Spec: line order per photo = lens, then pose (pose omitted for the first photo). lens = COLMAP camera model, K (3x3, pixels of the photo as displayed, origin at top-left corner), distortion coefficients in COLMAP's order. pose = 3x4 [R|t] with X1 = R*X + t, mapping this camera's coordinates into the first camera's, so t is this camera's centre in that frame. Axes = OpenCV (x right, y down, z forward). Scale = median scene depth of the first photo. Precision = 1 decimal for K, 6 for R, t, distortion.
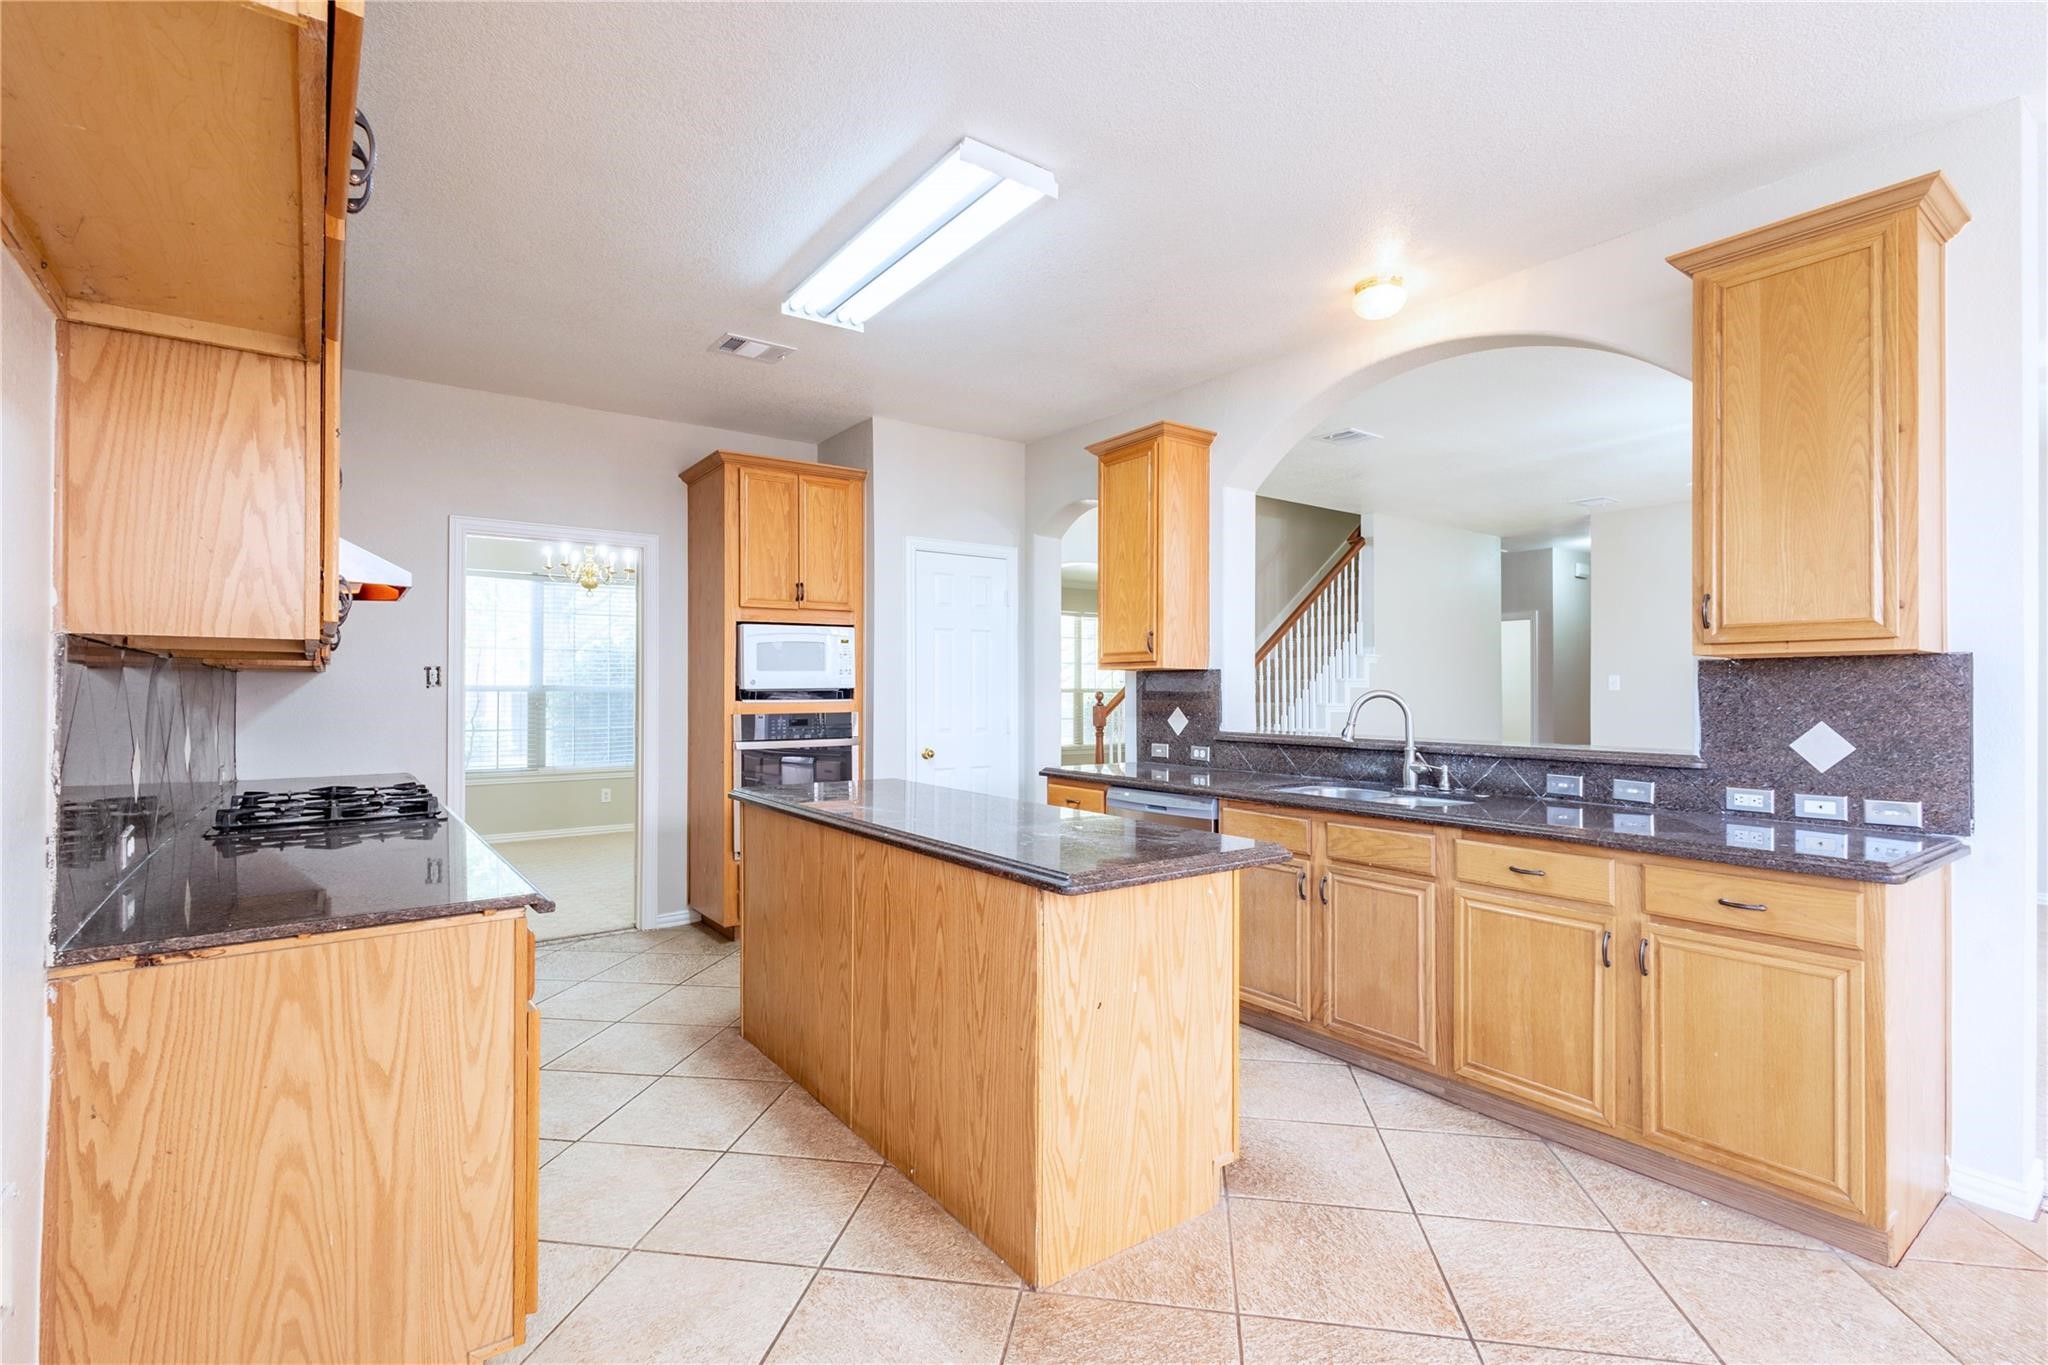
lens RADIAL K [[946.8, 0, 1014.2], [0, 946.8, 689.2], [0, 0, 1]] dist [0.015783, -0.003739]
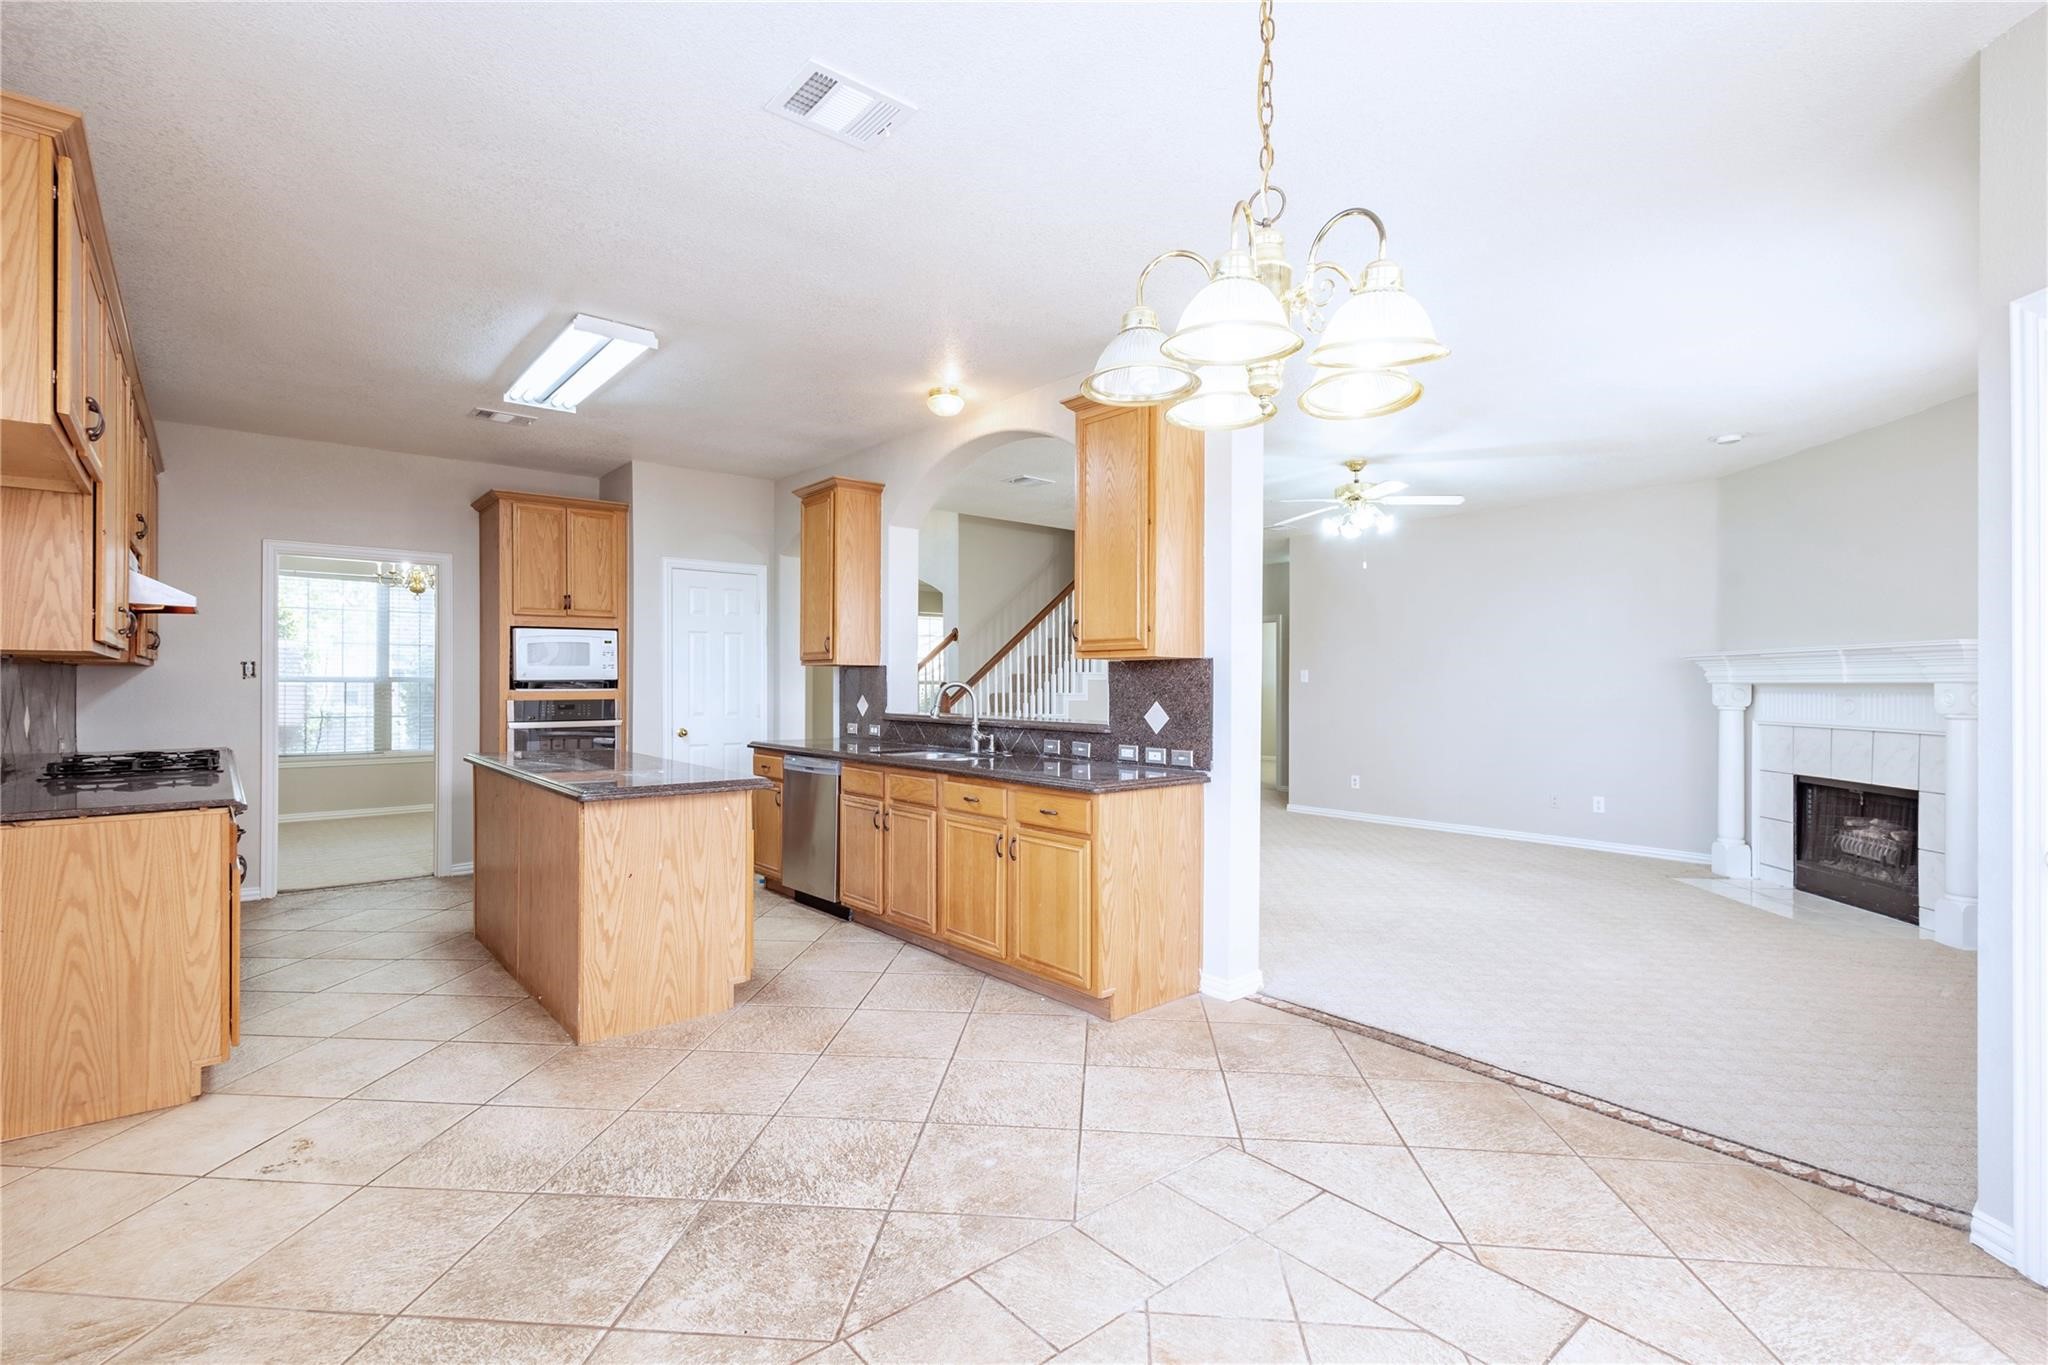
lens RADIAL K [[946.8, 0, 1017.1], [0, 946.8, 686.5], [0, 0, 1]] dist [0.015783, -0.003739]
pose [[0.997421, 0.000955, 0.071766, 0.442965], [-0.001351, 0.999984, 0.005477, 0.000707], [-0.071759, -0.005560, 0.997406, -0.463685]]
